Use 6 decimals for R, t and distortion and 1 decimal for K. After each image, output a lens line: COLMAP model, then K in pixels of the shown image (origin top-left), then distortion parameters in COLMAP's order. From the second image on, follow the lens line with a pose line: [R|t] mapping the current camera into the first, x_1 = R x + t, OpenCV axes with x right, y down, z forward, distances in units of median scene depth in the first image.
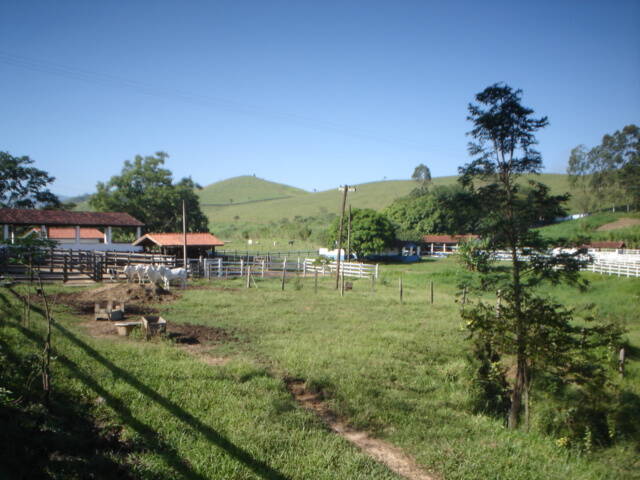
lens RADIAL K [[602.9, 0, 315.7], [0, 602.9, 241.1], [0, 0, 1]] dist [-0.115590, 0.083531]
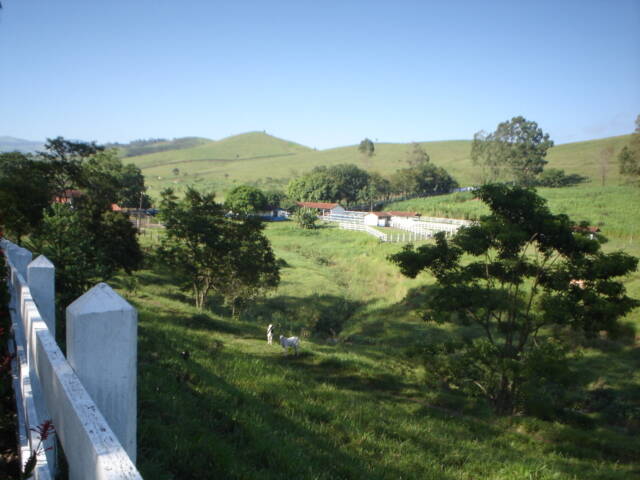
lens RADIAL K [[602.9, 0, 315.7], [0, 602.9, 241.1], [0, 0, 1]] dist [-0.115590, 0.083531]
pose [[0.998649, 0.036917, -0.036581, 0.345603], [-0.033959, 0.996341, 0.078429, -0.041076], [0.039343, -0.077080, 0.996248, -0.578850]]
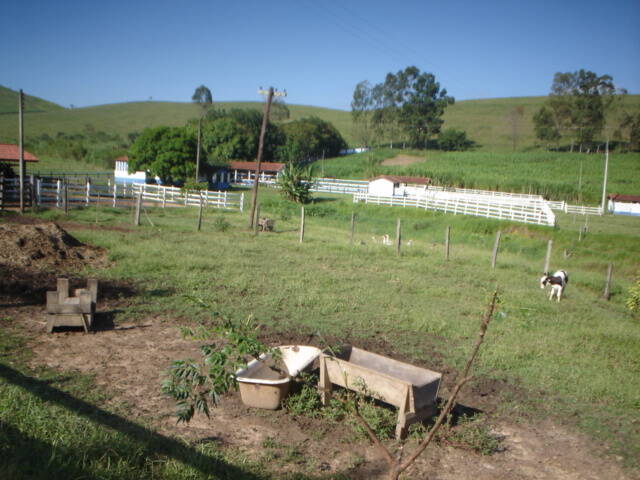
lens RADIAL K [[602.9, 0, 315.7], [0, 602.9, 241.1], [0, 0, 1]] dist [-0.115590, 0.083531]
pose [[0.920703, 0.003214, 0.390250, -0.071957], [-0.050848, 0.992430, 0.111791, 0.003701], [-0.386937, -0.122770, 0.913897, 0.114135]]
